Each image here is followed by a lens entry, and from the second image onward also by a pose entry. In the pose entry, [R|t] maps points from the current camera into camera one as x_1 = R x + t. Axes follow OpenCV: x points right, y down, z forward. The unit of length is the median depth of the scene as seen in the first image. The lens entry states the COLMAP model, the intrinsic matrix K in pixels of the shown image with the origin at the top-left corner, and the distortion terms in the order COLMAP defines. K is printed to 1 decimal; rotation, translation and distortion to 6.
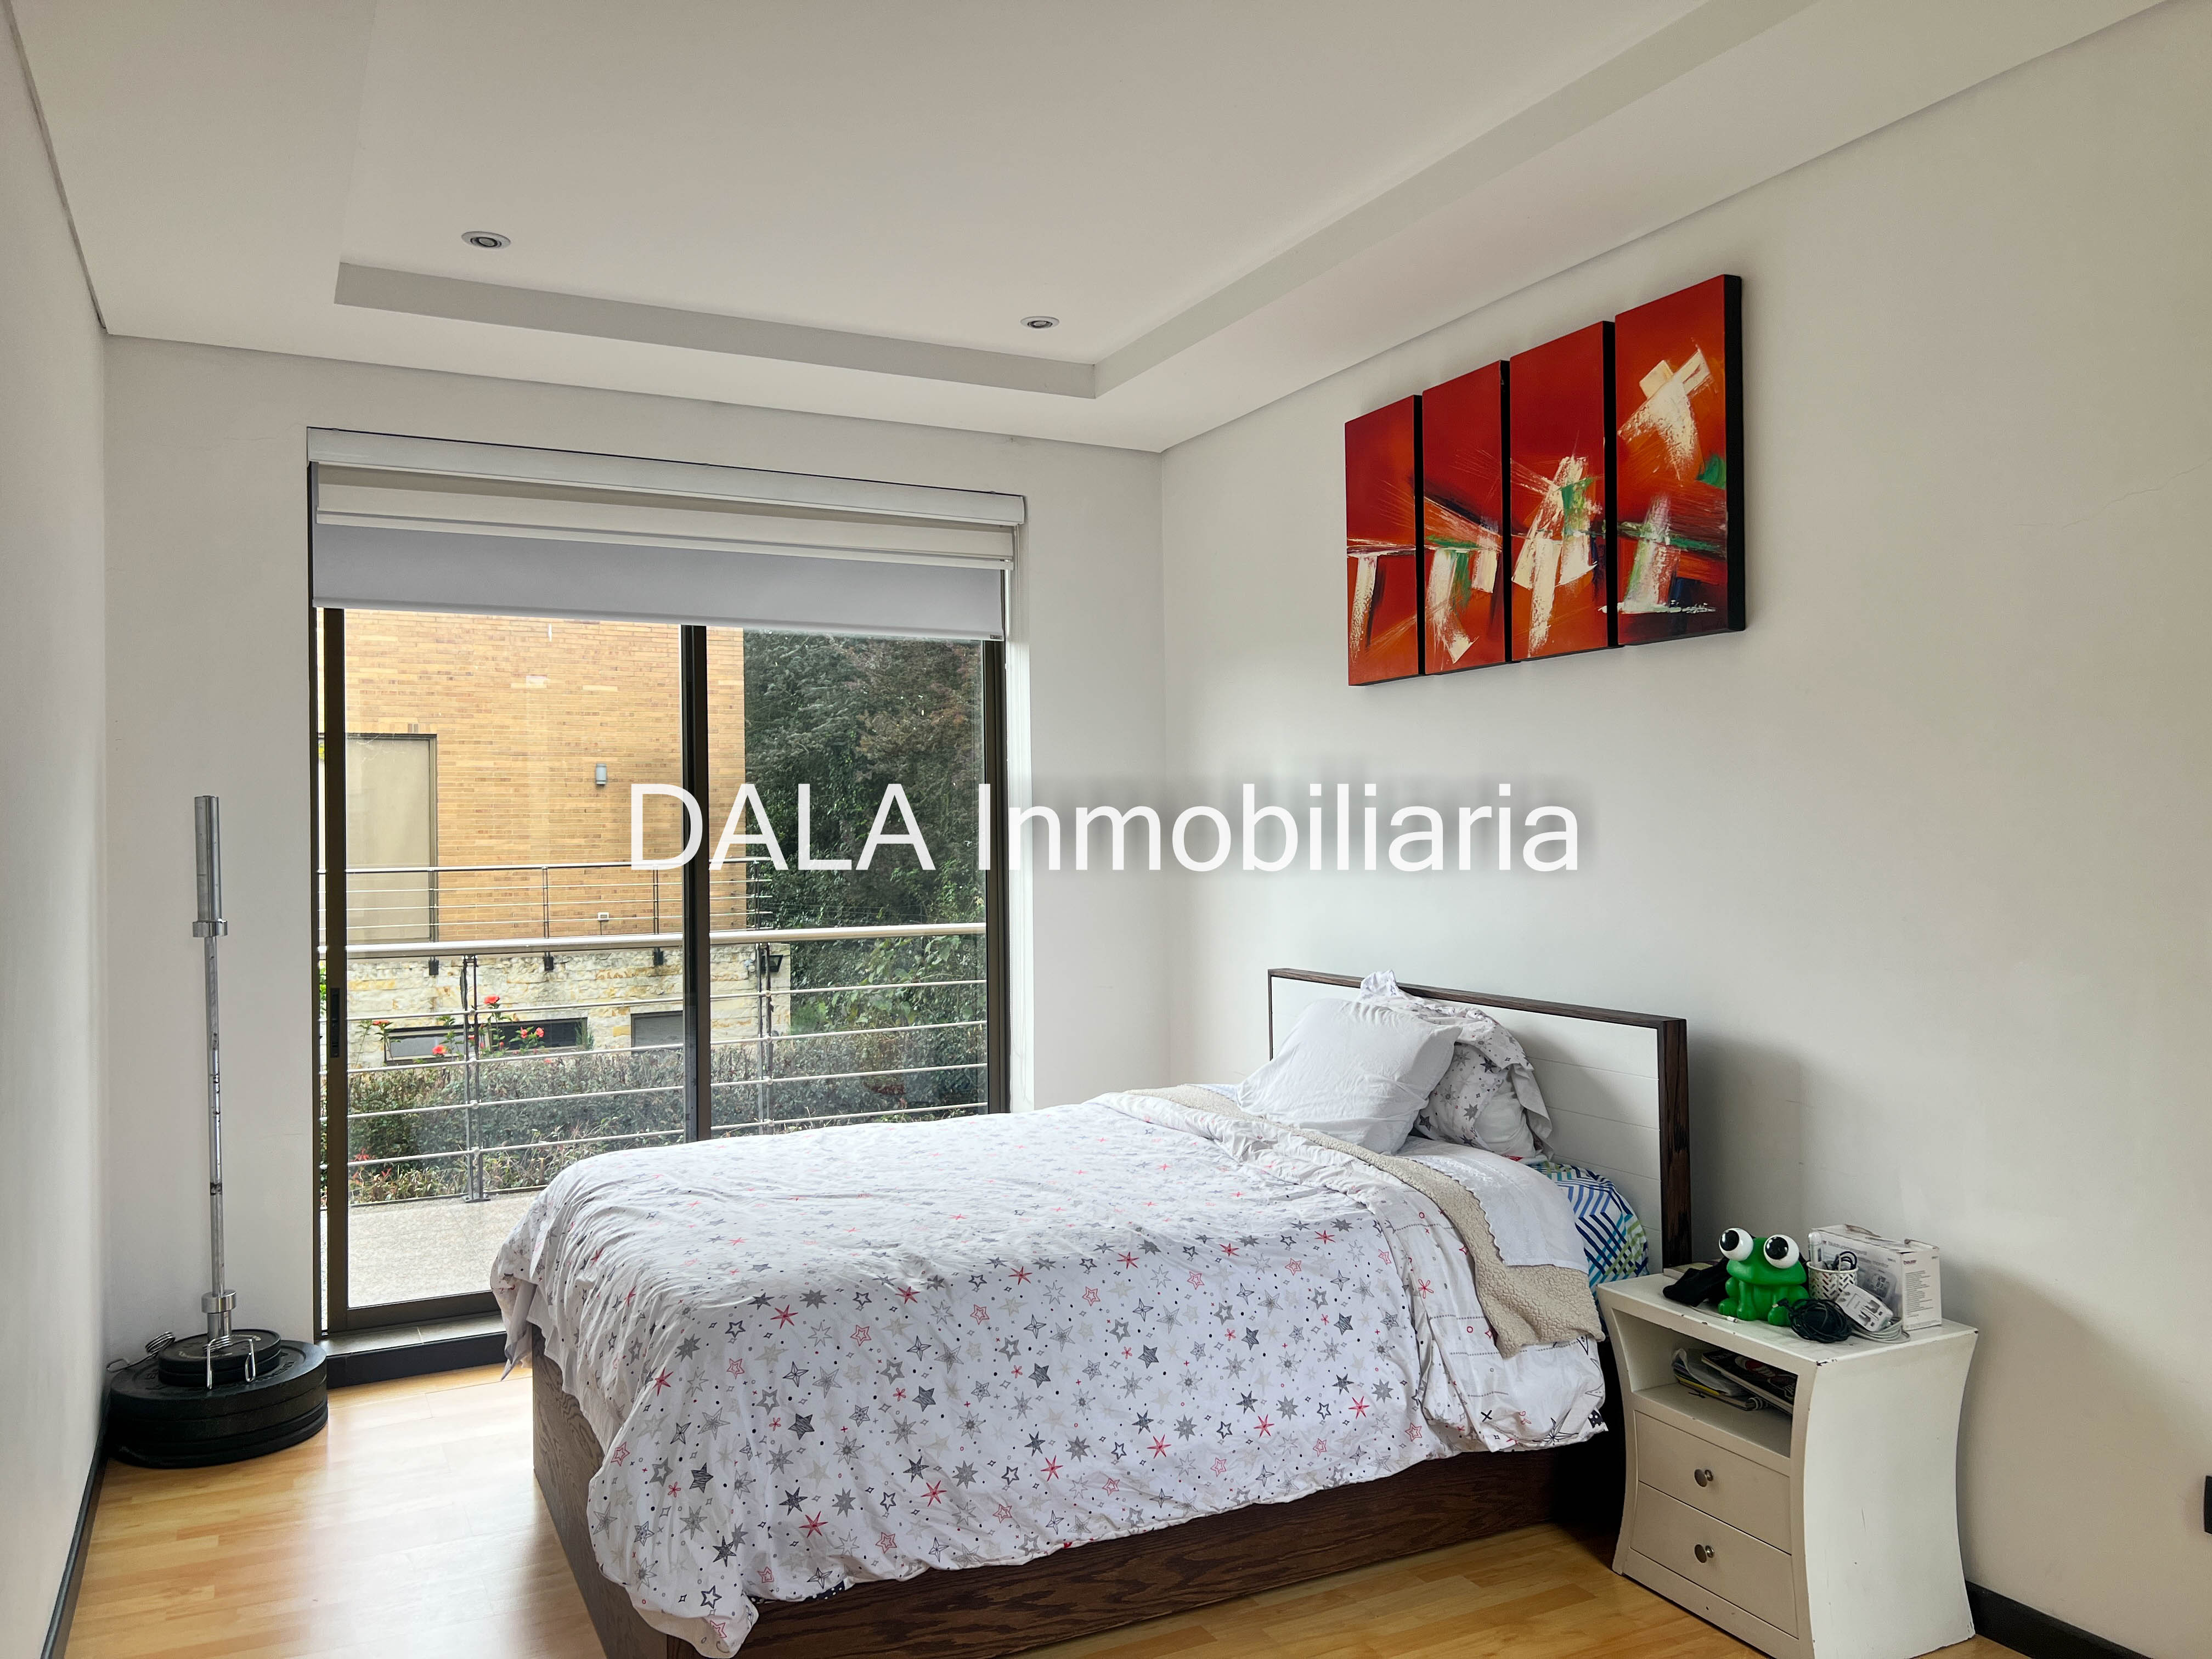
lens RADIAL K [[1687.5, 0, 1103.6], [0, 1687.5, 836.7], [0, 0, 1]] dist [0.071700, -0.082004]
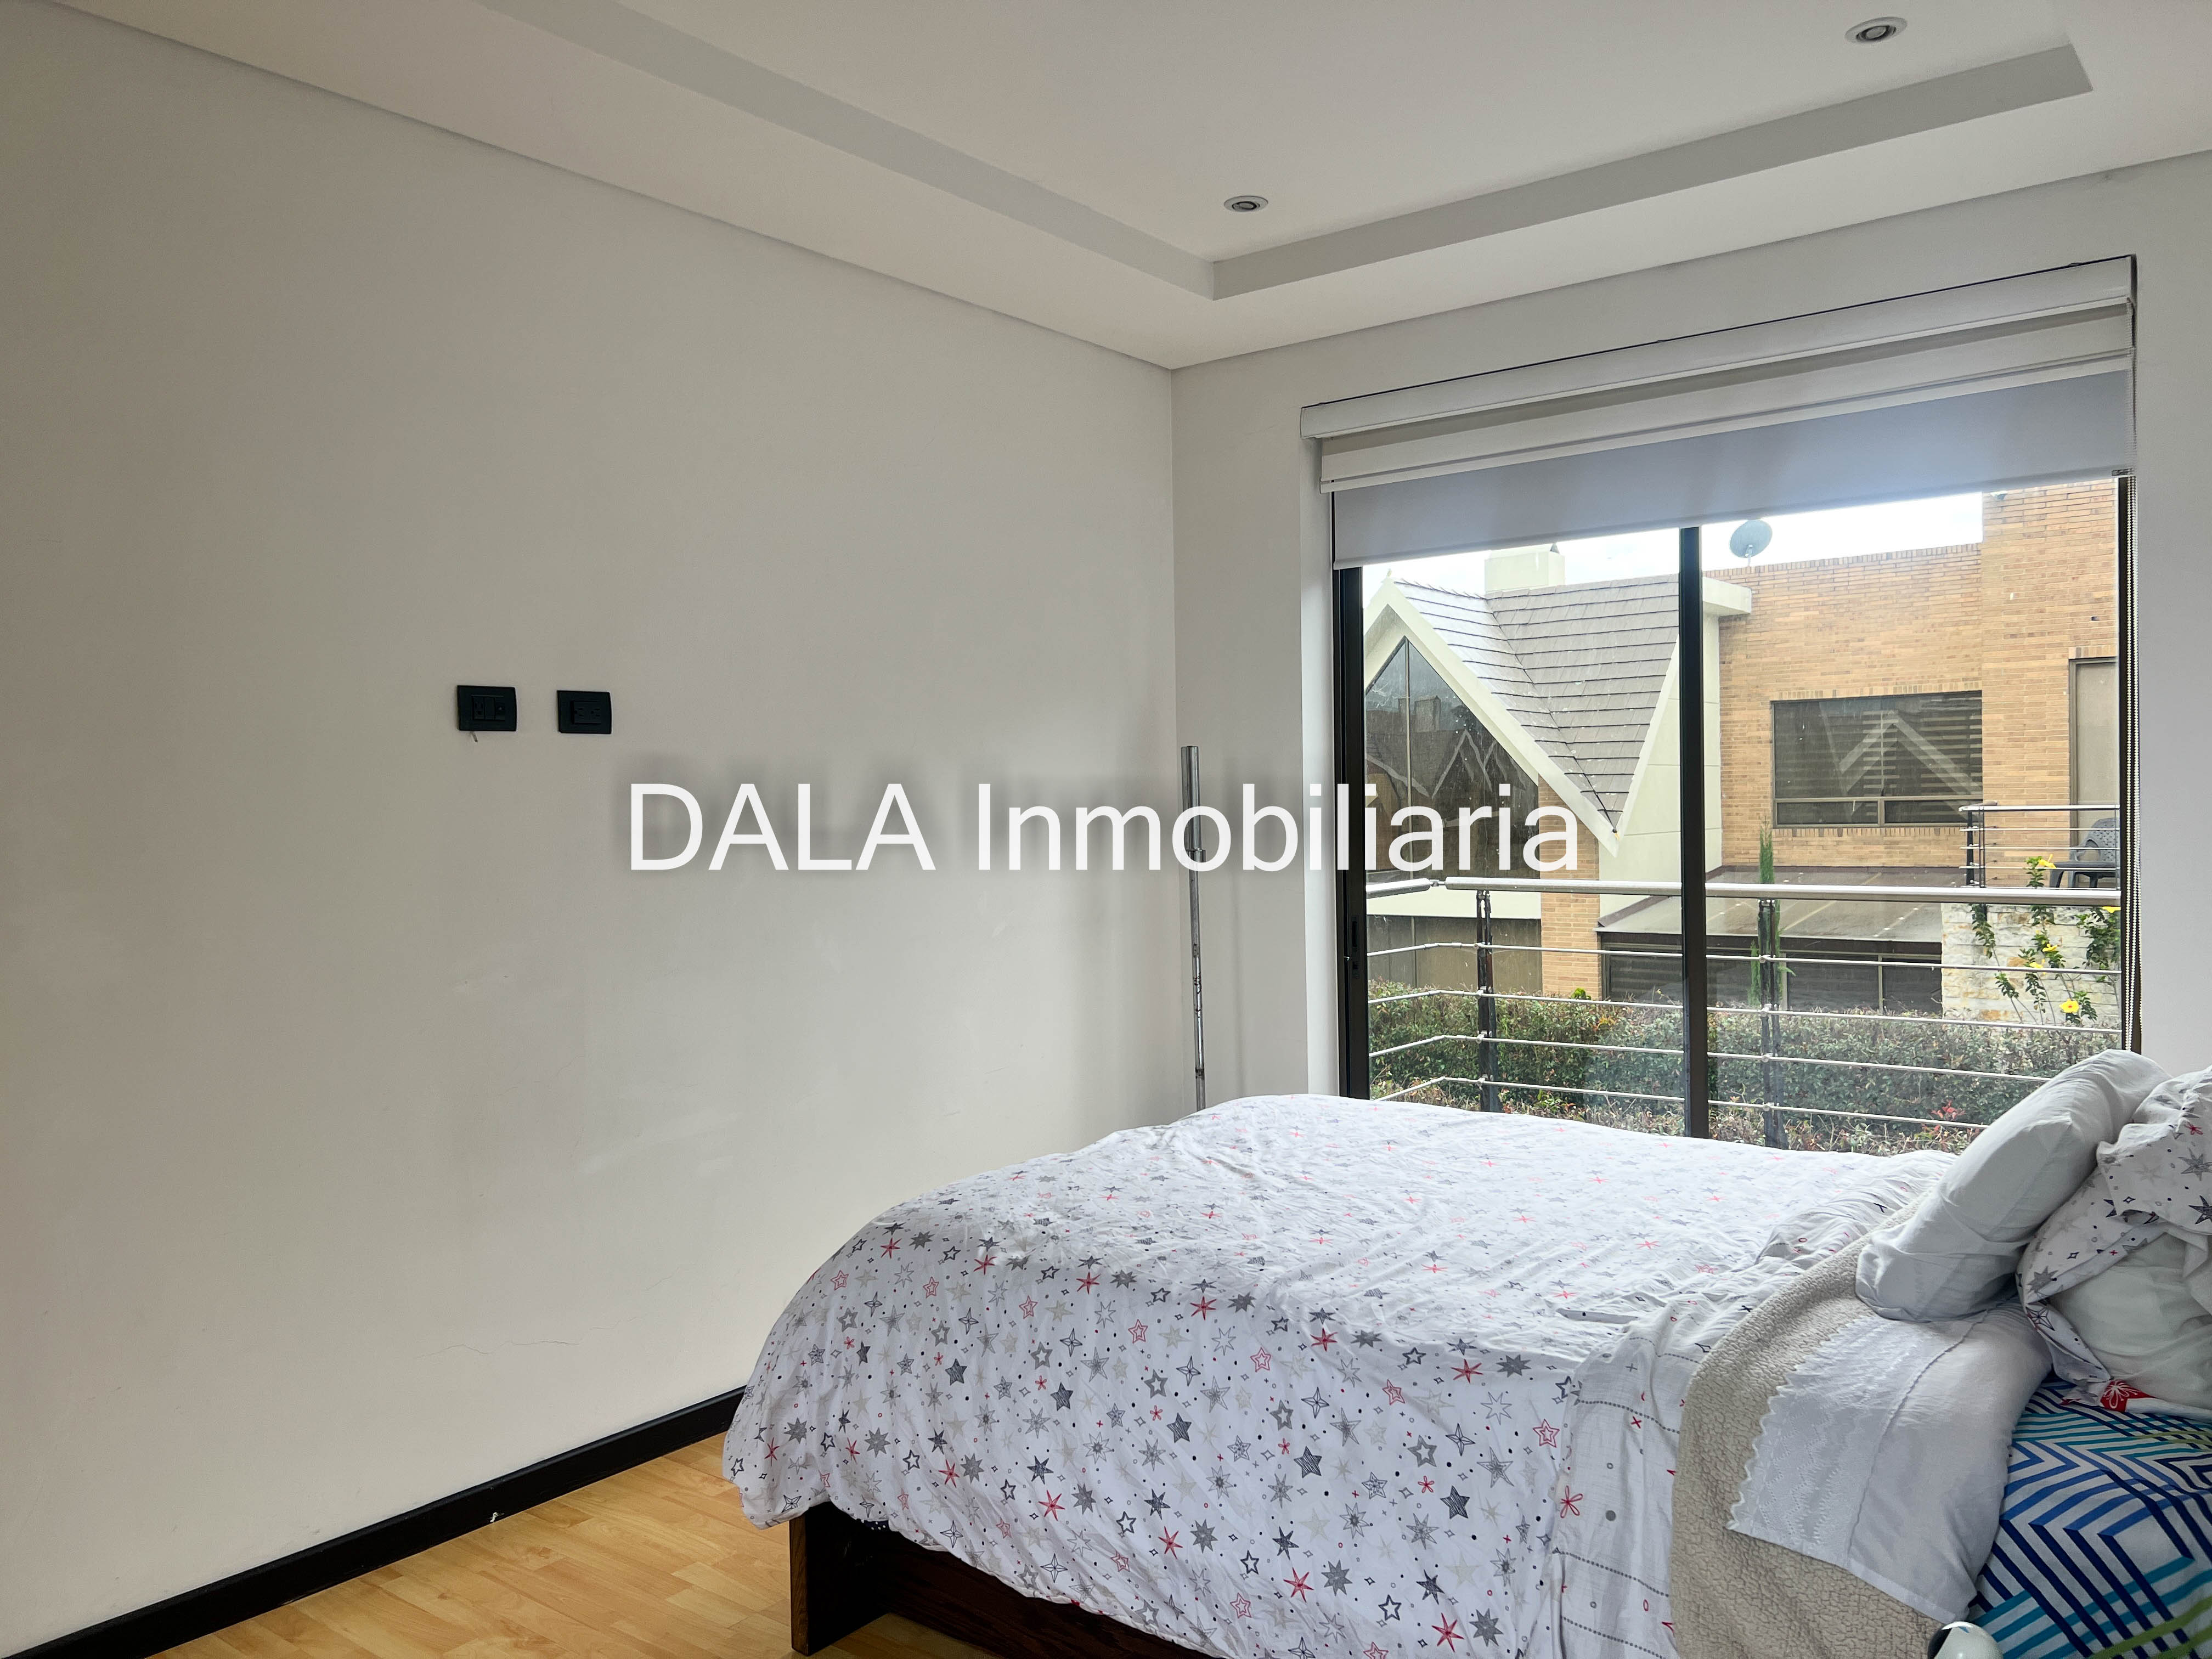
lens RADIAL K [[1687.5, 0, 1106.8], [0, 1687.5, 820.5], [0, 0, 1]] dist [0.071700, -0.082004]
pose [[0.420223, 0.017250, -0.907257, 0.739222], [0.012413, 0.999616, 0.024755, -0.001676], [0.907336, -0.021664, 0.419848, 0.640114]]
